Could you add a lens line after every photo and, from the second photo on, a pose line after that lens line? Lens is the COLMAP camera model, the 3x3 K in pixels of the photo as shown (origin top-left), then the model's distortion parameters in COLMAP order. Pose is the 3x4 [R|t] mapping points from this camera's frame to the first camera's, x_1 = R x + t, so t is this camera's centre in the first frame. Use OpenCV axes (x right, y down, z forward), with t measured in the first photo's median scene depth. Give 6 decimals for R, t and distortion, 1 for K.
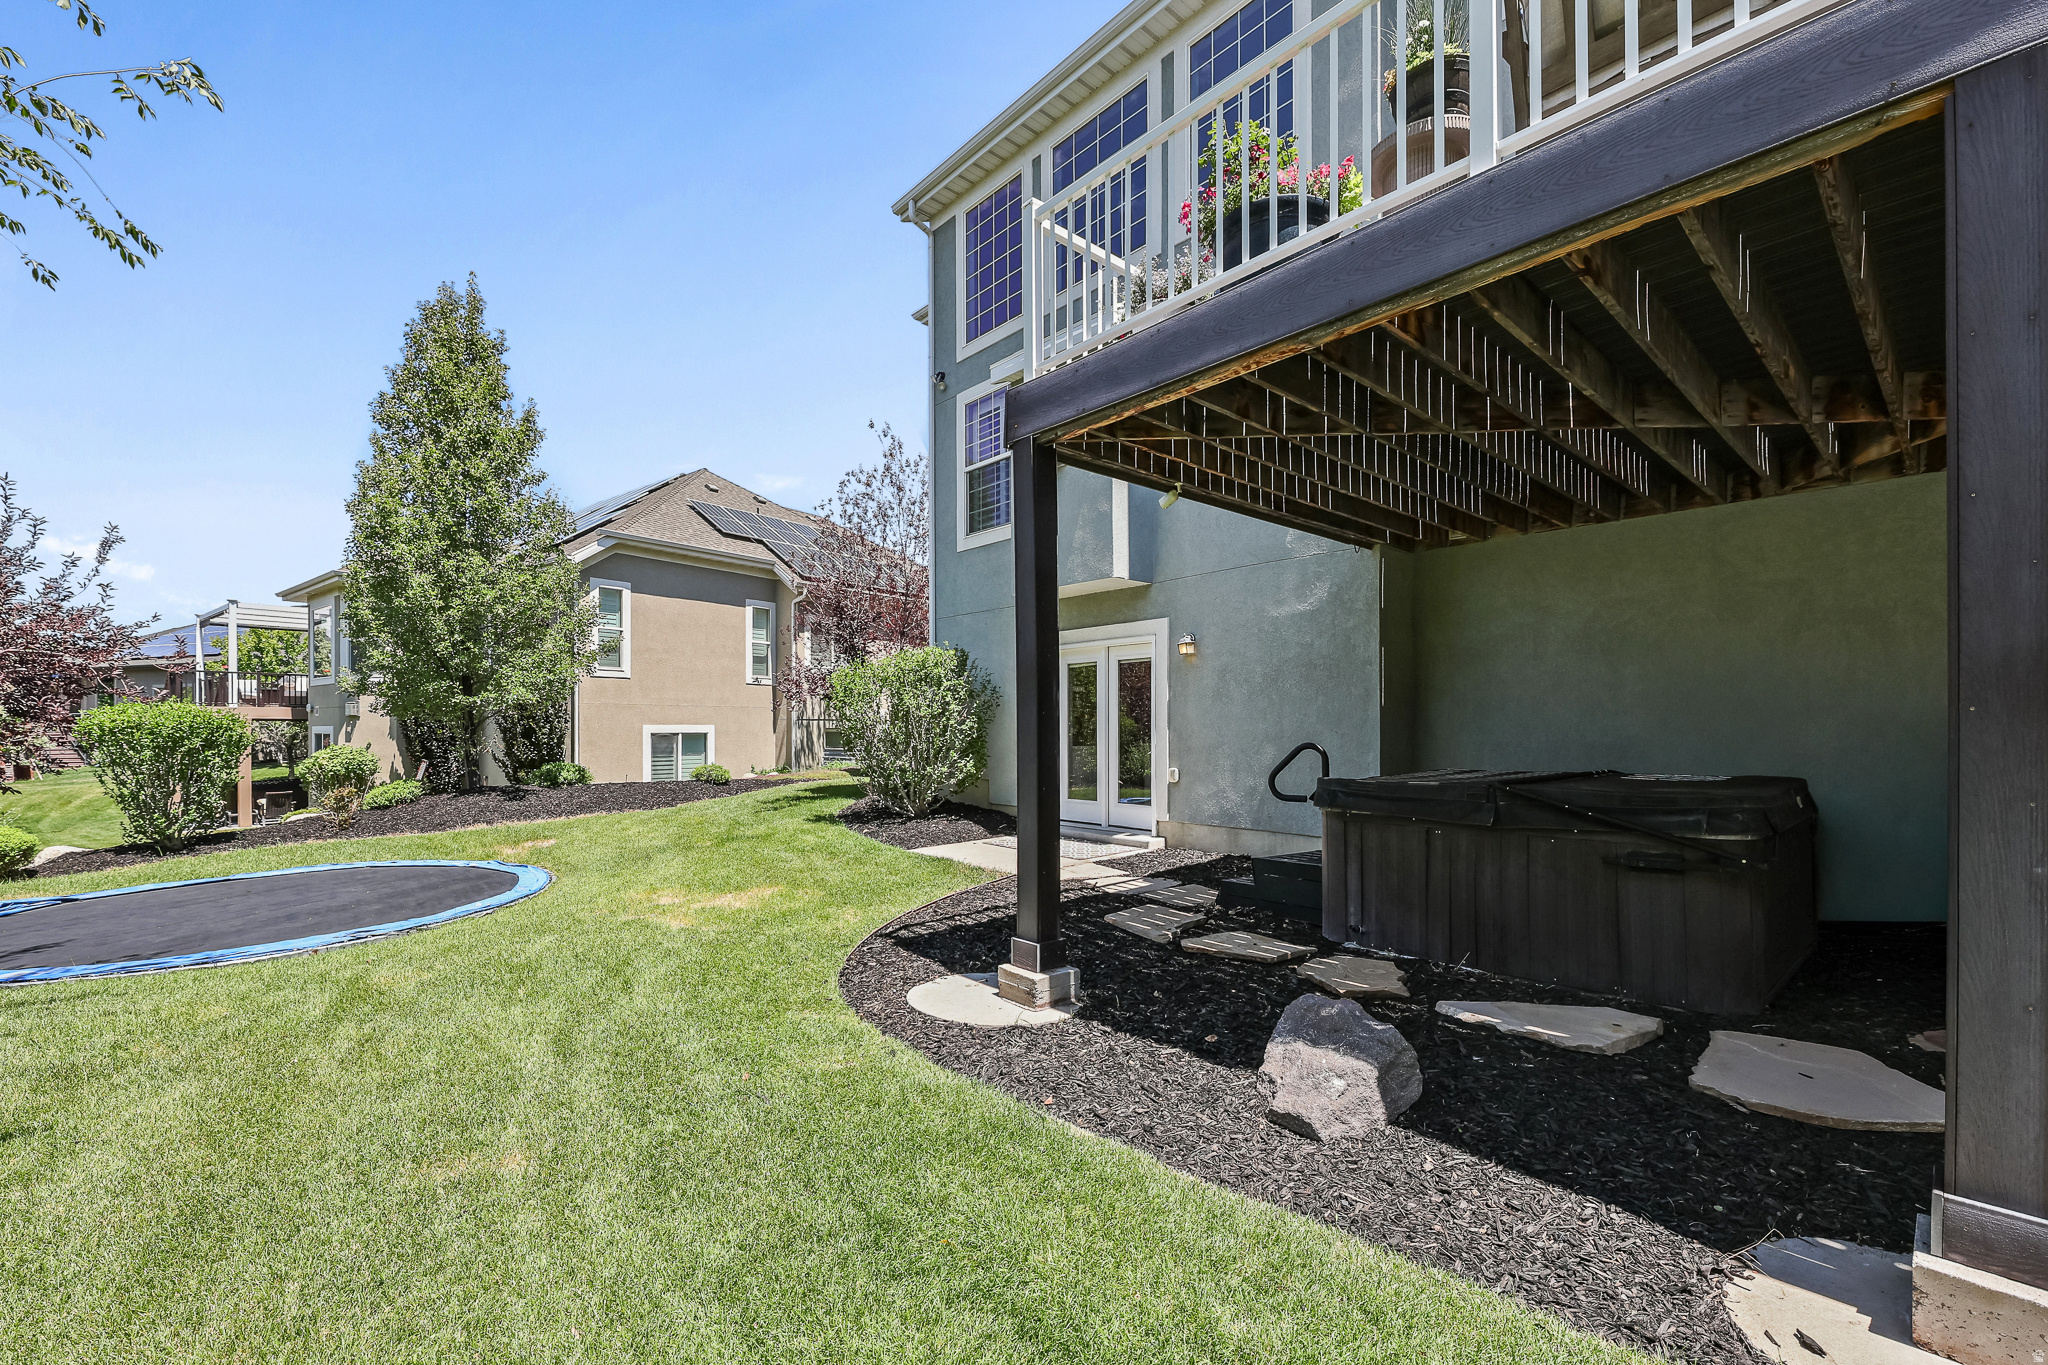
lens RADIAL K [[834.6, 0, 1021.5], [0, 834.6, 690.3], [0, 0, 1]] dist [-0.005788, -0.000907]
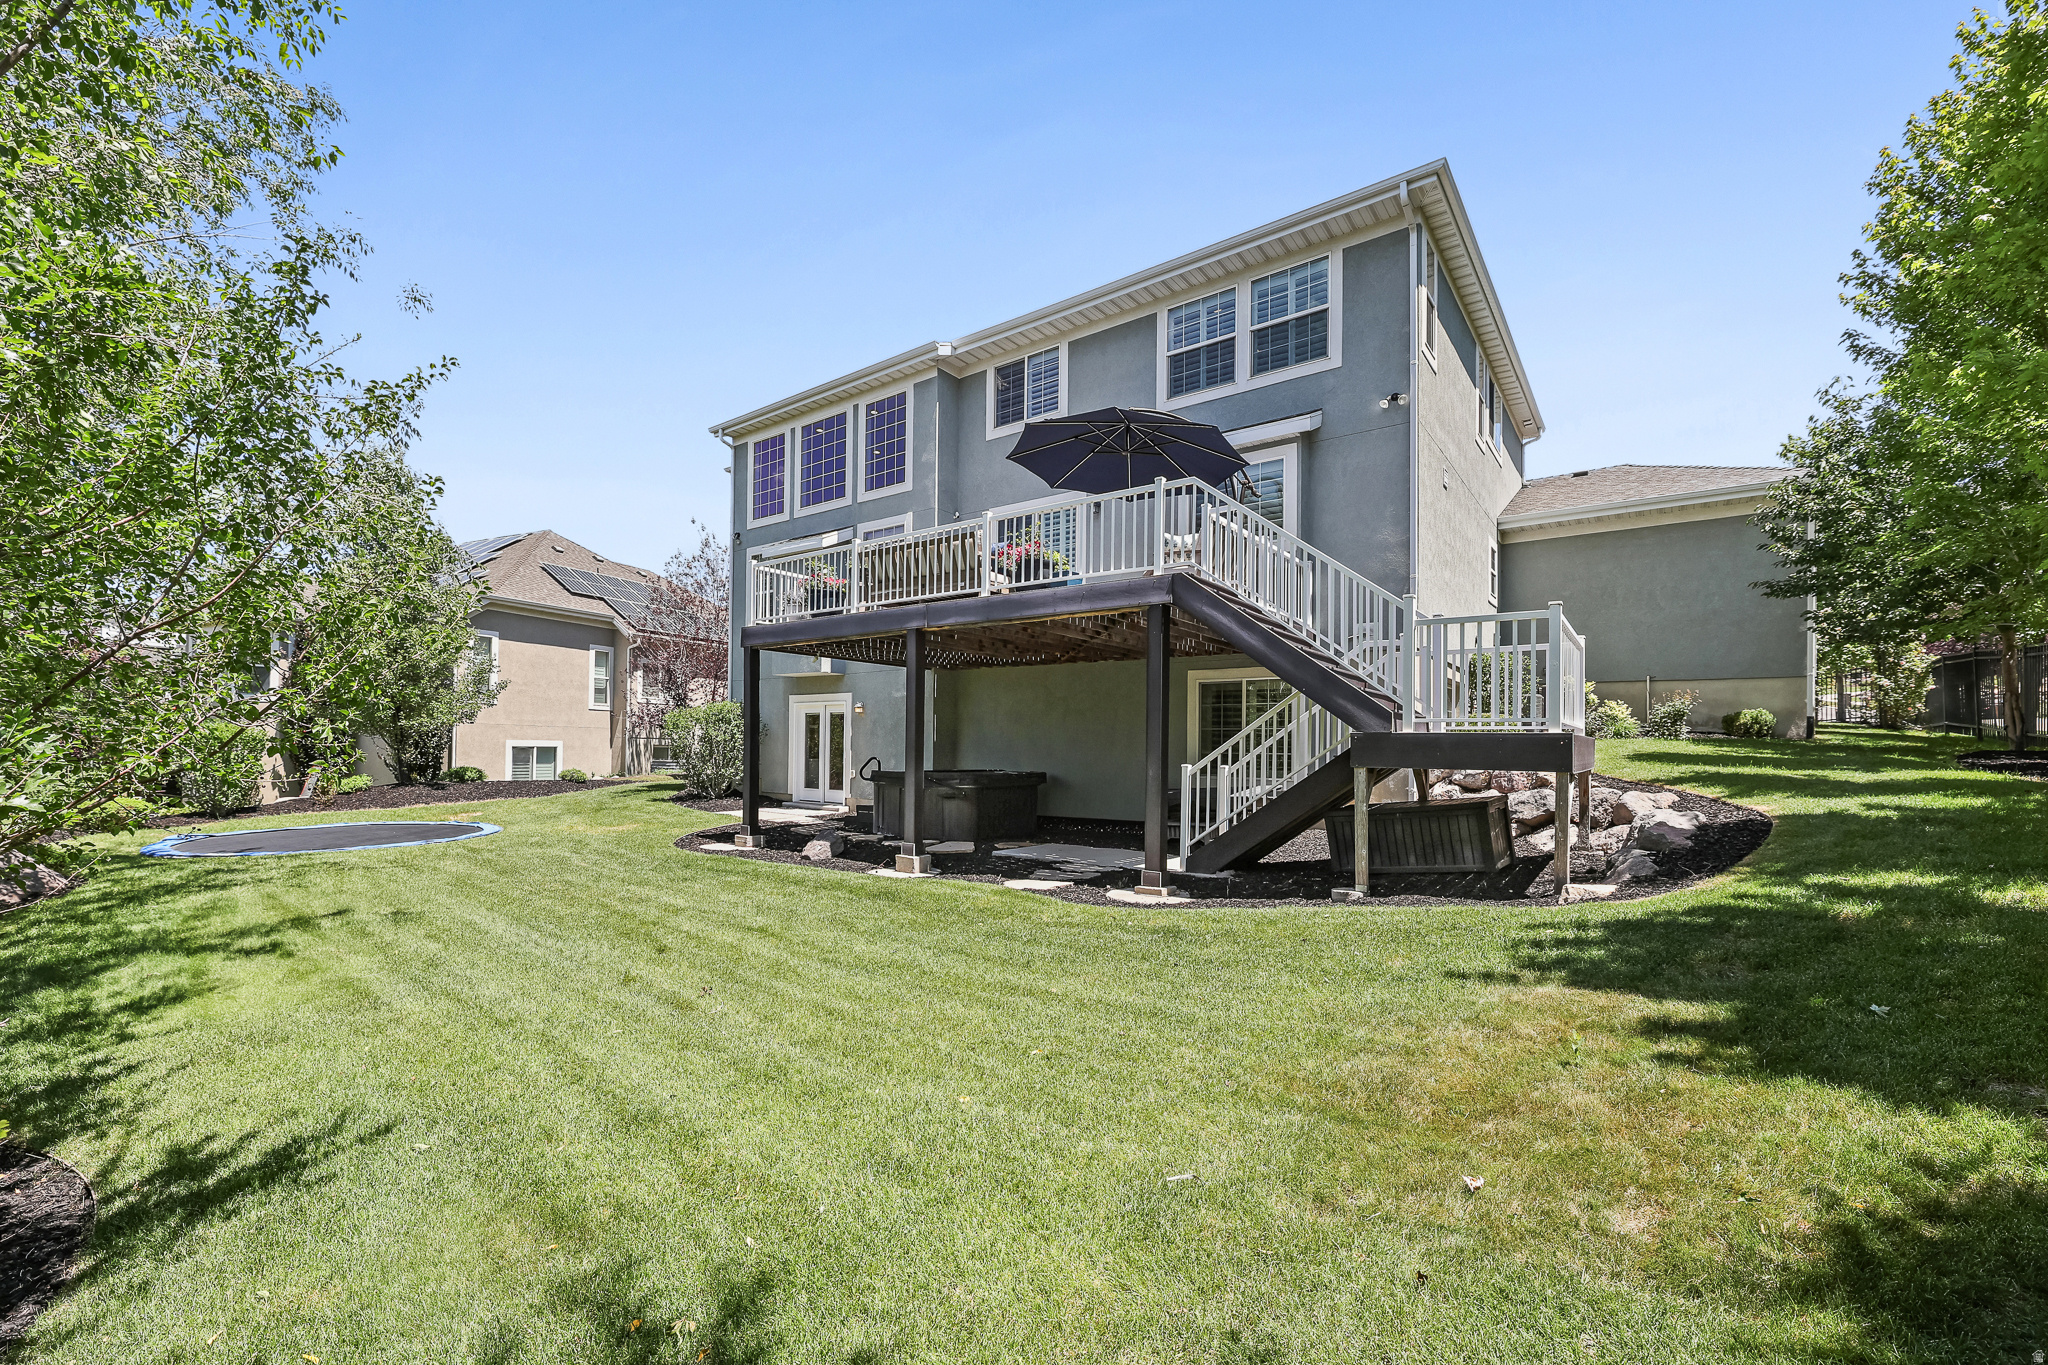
lens RADIAL K [[834.6, 0, 1024.1], [0, 834.6, 729.1], [0, 0, 1]] dist [-0.005788, -0.000907]
pose [[0.979586, 0.020580, 0.199971, 0.113701], [-0.025390, 0.999446, 0.021516, -0.033972], [-0.199418, -0.026154, 0.979566, -0.615299]]
